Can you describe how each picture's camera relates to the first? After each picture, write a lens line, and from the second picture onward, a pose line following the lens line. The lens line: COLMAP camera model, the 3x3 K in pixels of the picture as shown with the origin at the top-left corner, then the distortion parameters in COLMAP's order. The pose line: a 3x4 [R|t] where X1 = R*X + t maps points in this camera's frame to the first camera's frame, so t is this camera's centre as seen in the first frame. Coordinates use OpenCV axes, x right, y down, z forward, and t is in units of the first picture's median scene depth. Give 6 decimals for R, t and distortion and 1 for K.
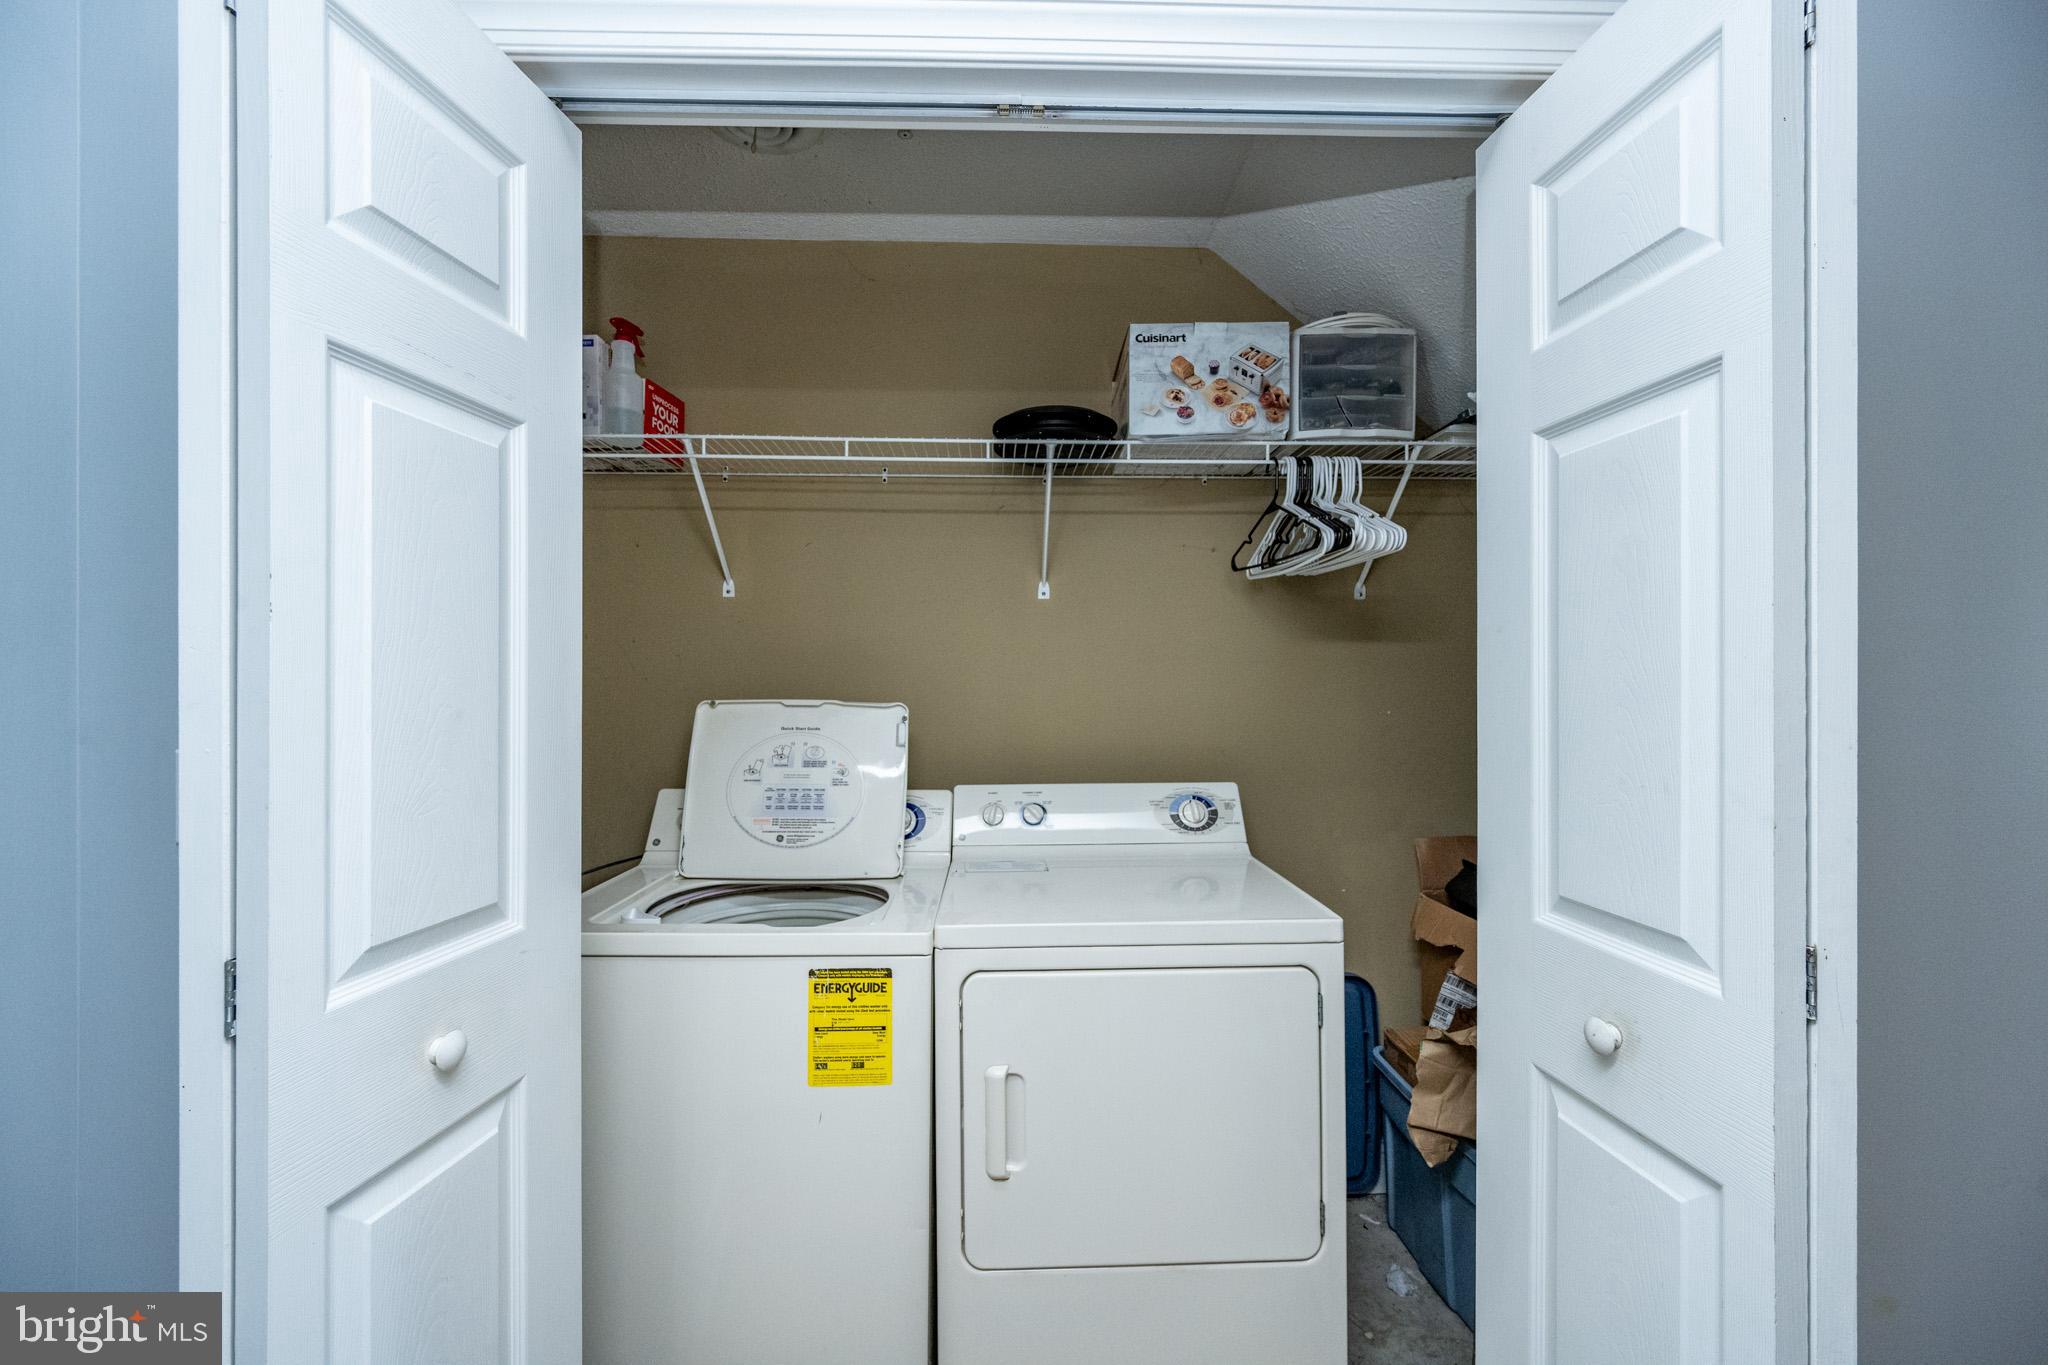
lens RADIAL K [[831.9, 0, 1023.7], [0, 831.9, 672.6], [0, 0, 1]] dist [-0.000252, 0.000354]
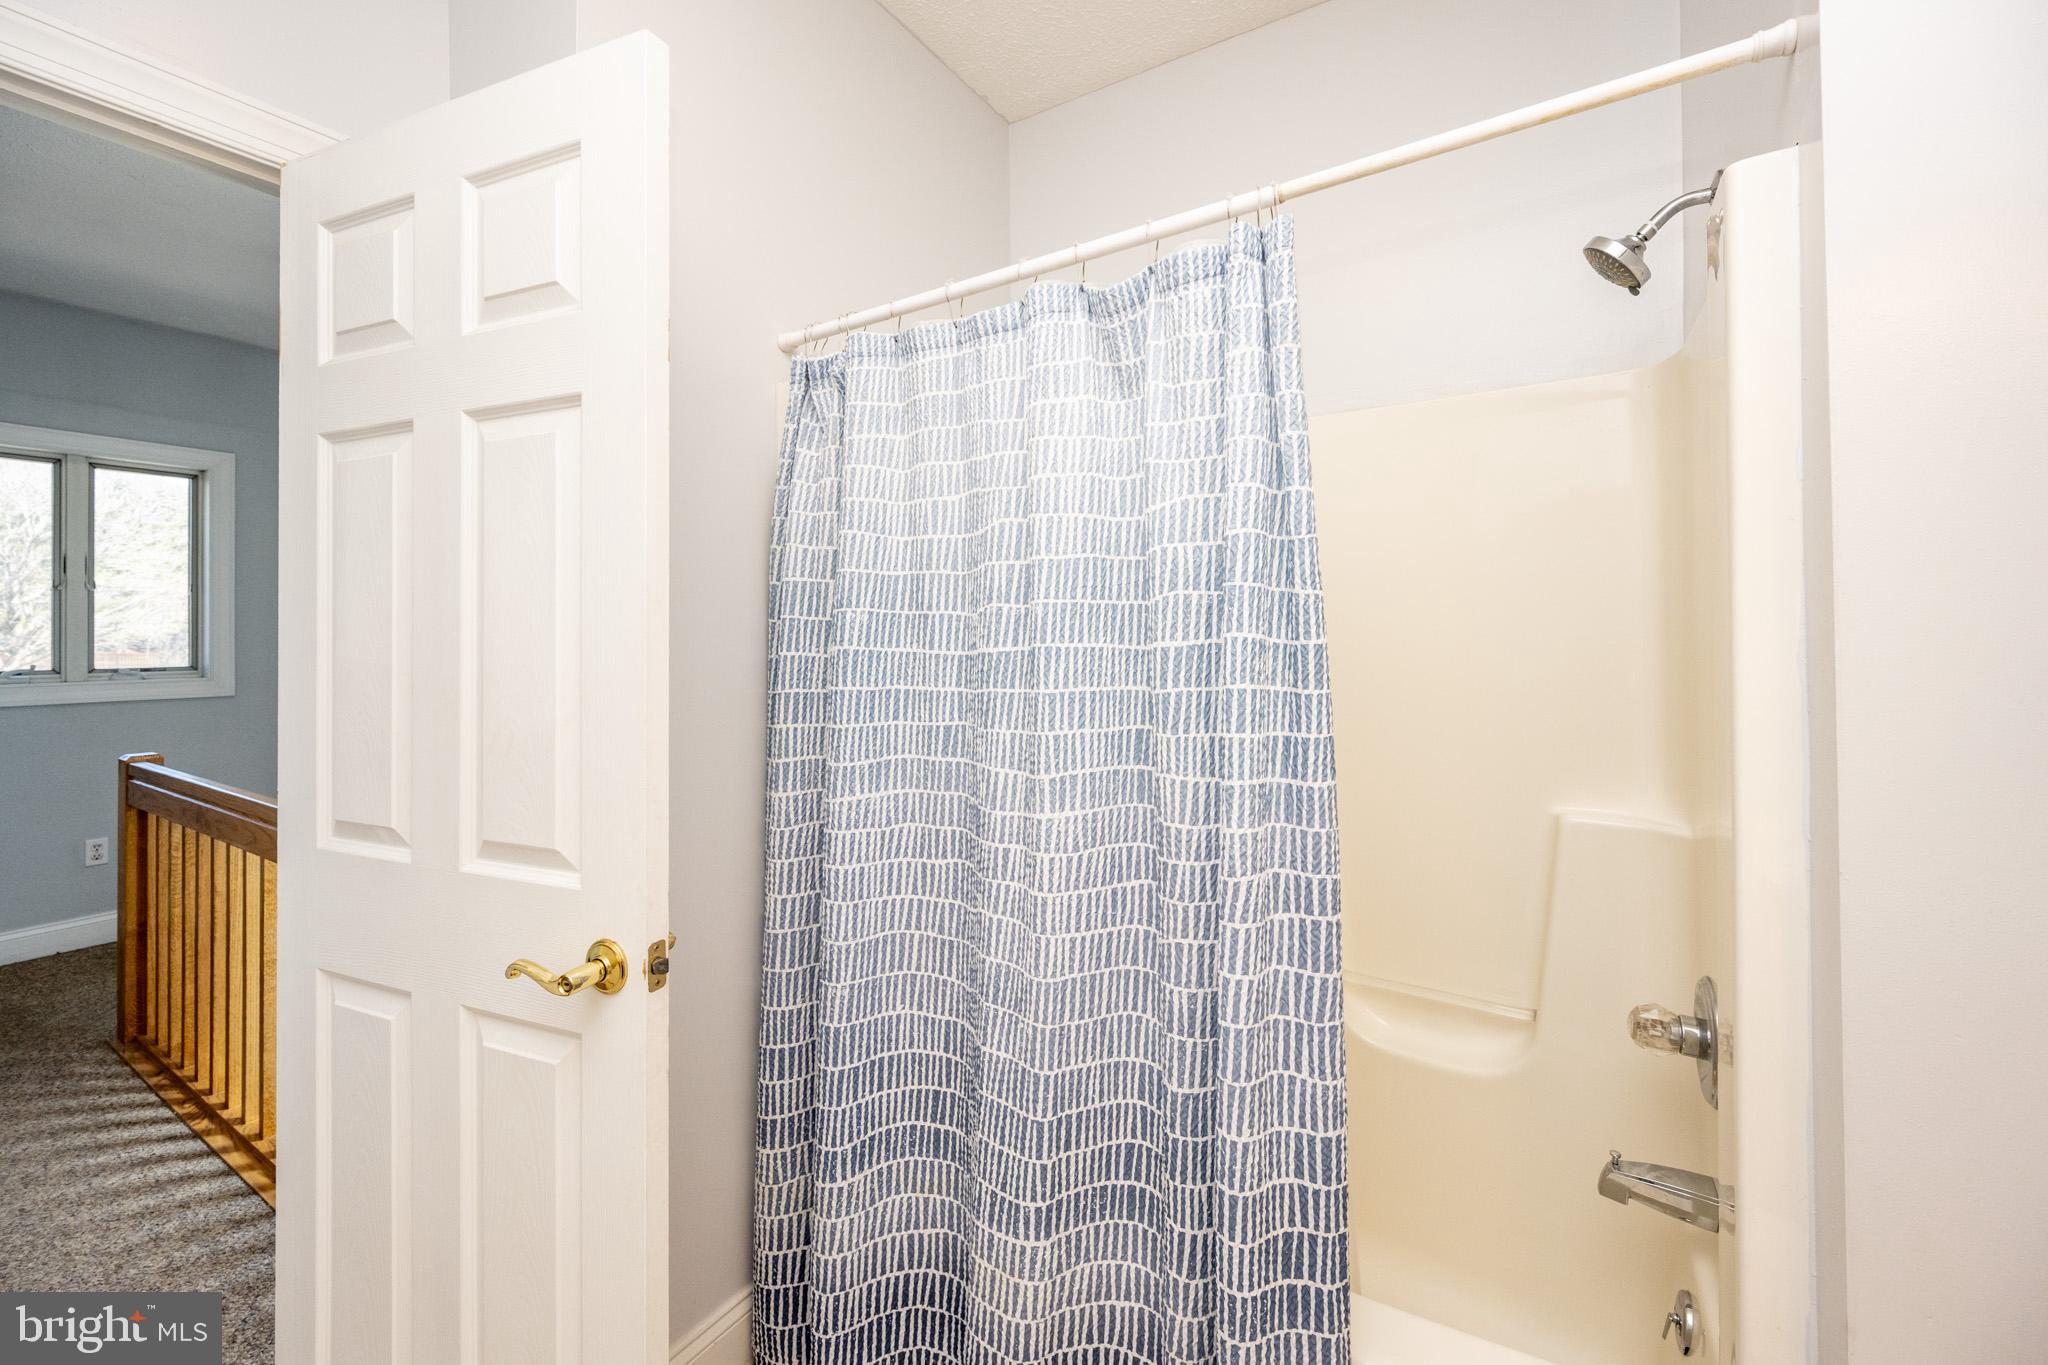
lens RADIAL K [[830.0, 0, 1008.2], [0, 830.0, 645.4], [0, 0, 1]] dist [-0.000068, 0.000044]
pose [[0.475899, -0.001530, 0.879499, 0.018351], [-0.007143, 0.999959, 0.005605, -0.001642], [-0.879471, -0.008950, 0.475869, -0.189661]]
